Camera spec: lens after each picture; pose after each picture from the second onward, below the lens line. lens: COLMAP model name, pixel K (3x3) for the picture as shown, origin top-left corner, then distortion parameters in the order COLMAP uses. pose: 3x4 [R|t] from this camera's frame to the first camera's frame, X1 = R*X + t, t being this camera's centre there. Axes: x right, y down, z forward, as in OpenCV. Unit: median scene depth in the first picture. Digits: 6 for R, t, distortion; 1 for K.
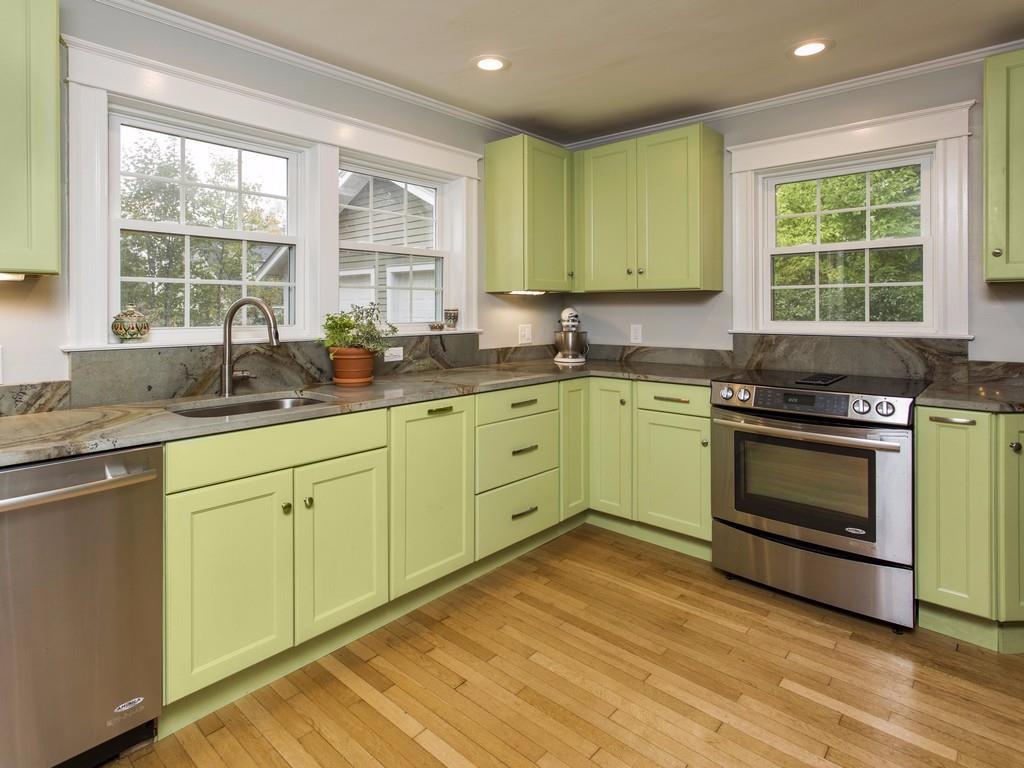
lens RADIAL K [[560.5, 0, 499.4], [0, 560.5, 365.6], [0, 0, 1]] dist [0.002913, -0.000652]
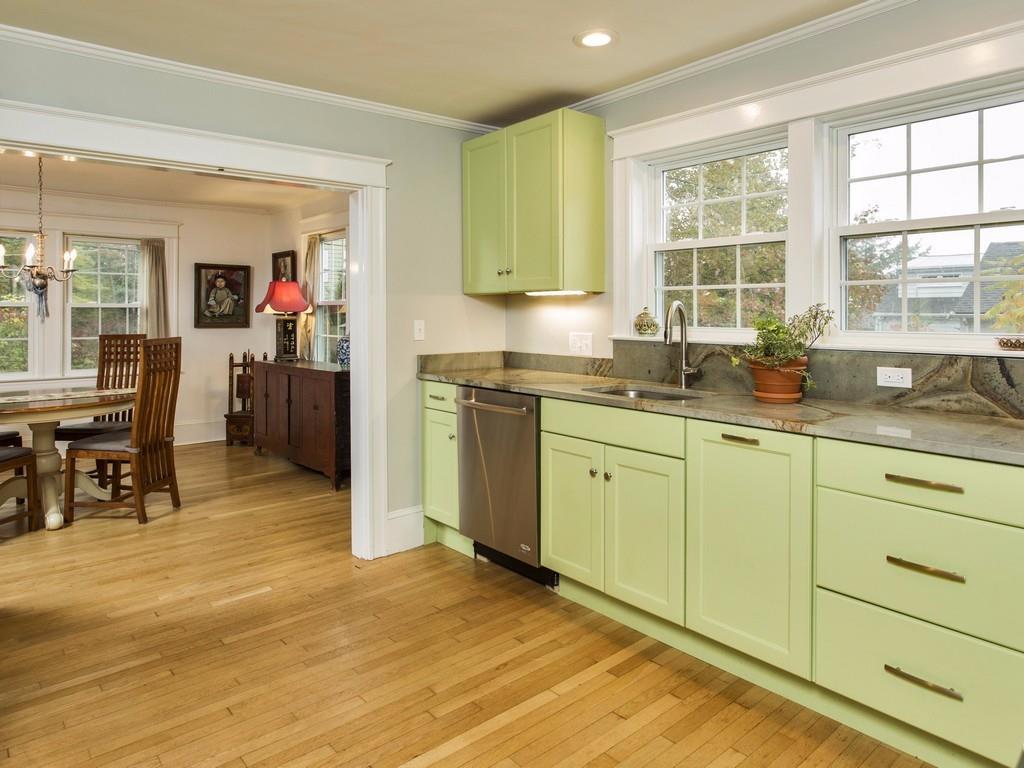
lens RADIAL K [[652.2, 0, 511.1], [0, 652.2, 383.4], [0, 0, 1]] dist [-0.031092, 0.001137]
pose [[-0.127331, 0.108956, -0.985858, 0.884055], [-0.100366, 0.987431, 0.122093, -0.083144], [0.986769, 0.114493, -0.114795, 0.819871]]
